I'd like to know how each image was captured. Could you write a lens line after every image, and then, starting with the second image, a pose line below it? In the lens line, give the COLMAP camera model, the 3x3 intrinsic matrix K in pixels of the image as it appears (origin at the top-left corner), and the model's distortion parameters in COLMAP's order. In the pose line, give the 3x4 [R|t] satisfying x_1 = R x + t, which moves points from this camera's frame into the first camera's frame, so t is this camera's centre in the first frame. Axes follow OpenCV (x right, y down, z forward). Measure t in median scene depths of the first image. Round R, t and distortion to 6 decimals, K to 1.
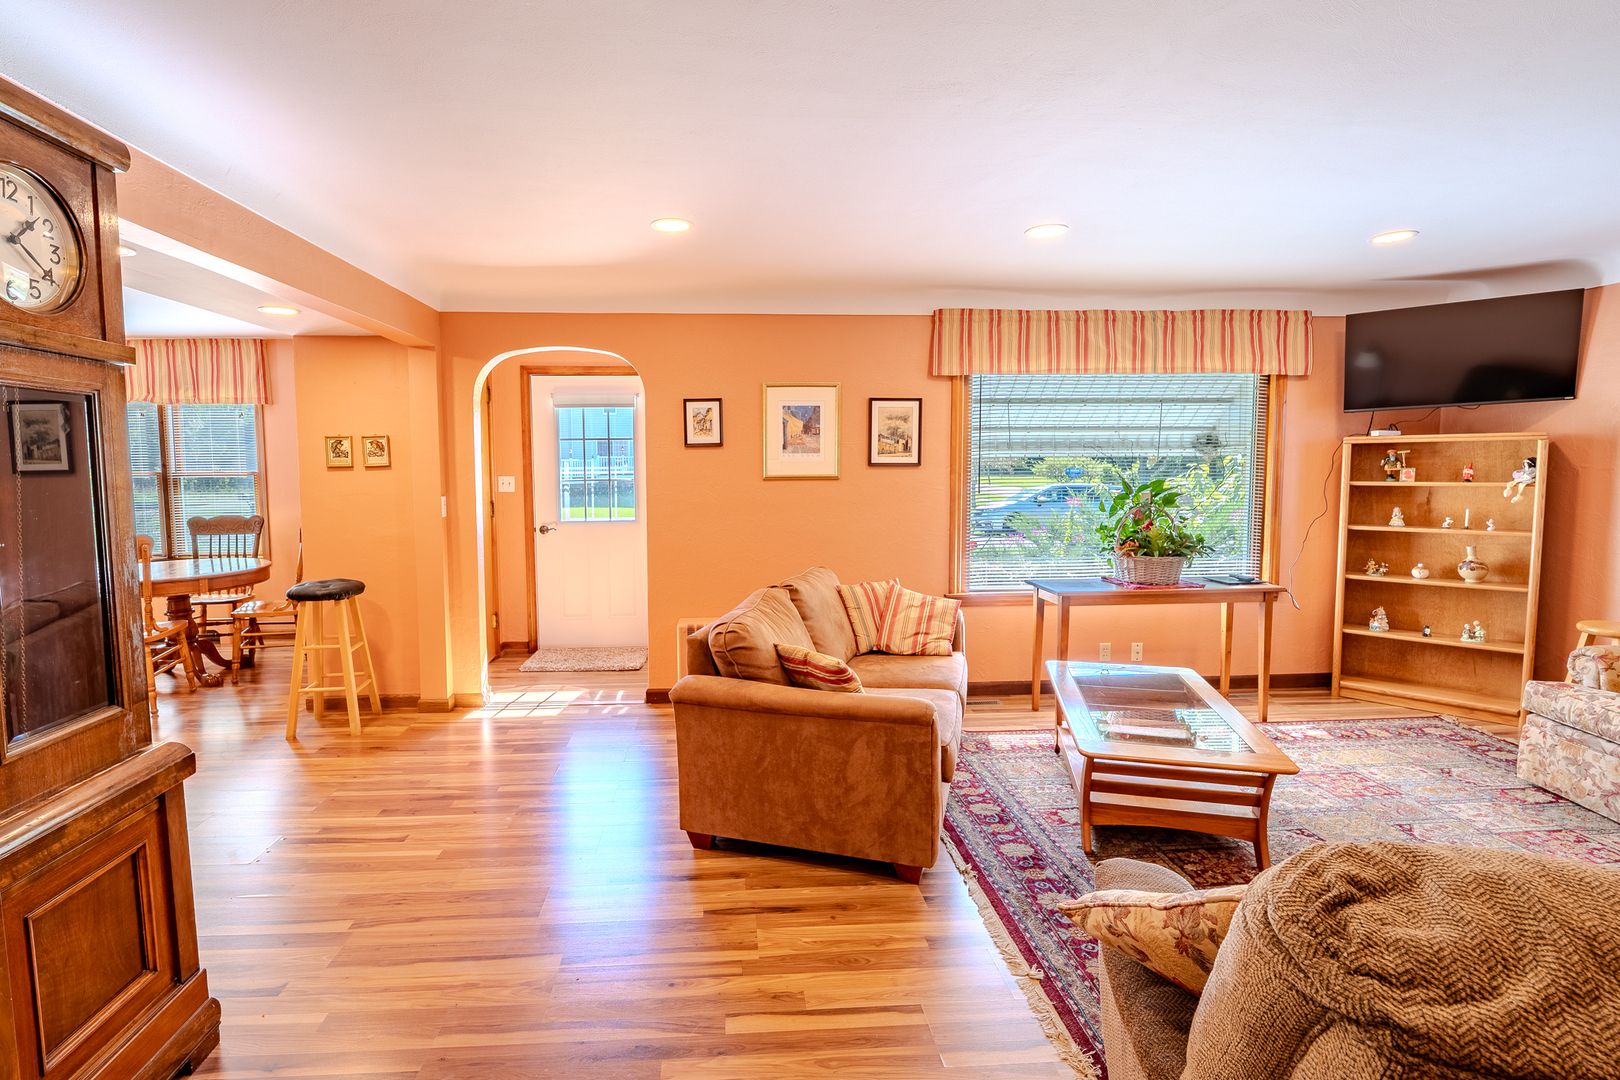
lens RADIAL K [[654.0, 0, 810.9], [0, 654.0, 509.0], [0, 0, 1]] dist [-0.000007, -0.000006]
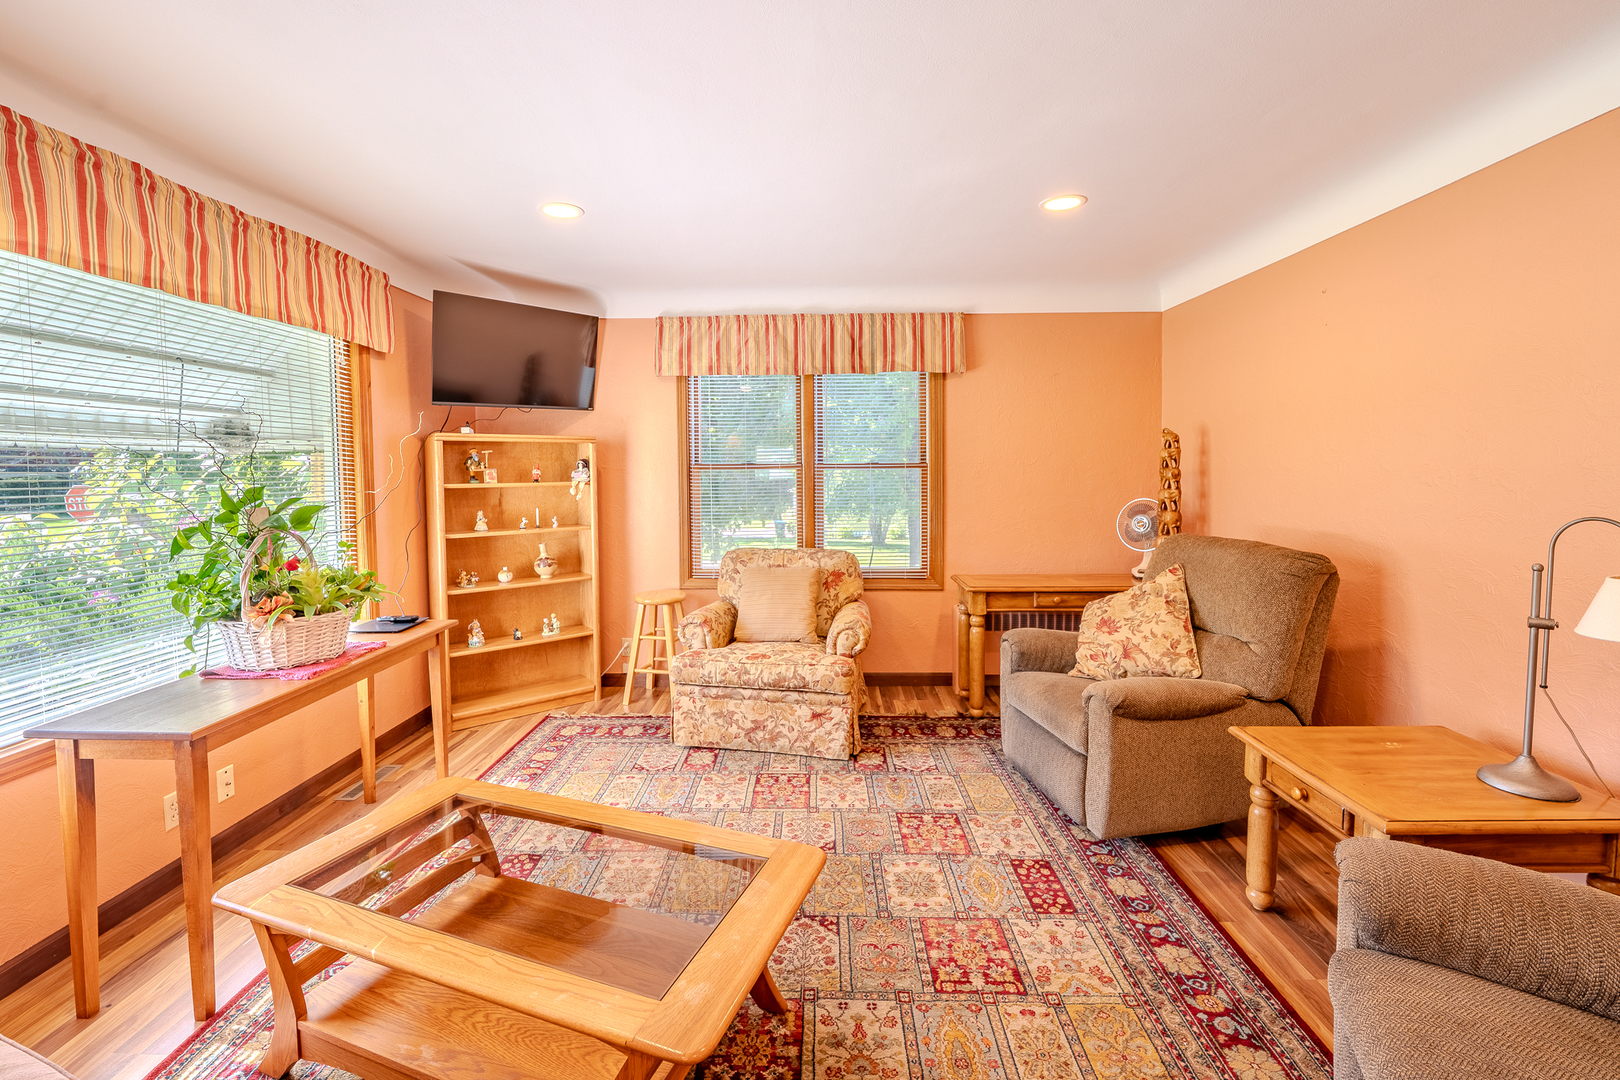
lens RADIAL K [[702.5, 0, 810.0], [0, 702.5, 502.1], [0, 0, 1]] dist [-0.000276, -0.000593]
pose [[0.151378, -0.046035, 0.987403, -0.027293], [0.069074, 0.996966, 0.035891, -0.019558], [-0.986060, 0.062771, 0.154098, 0.399348]]
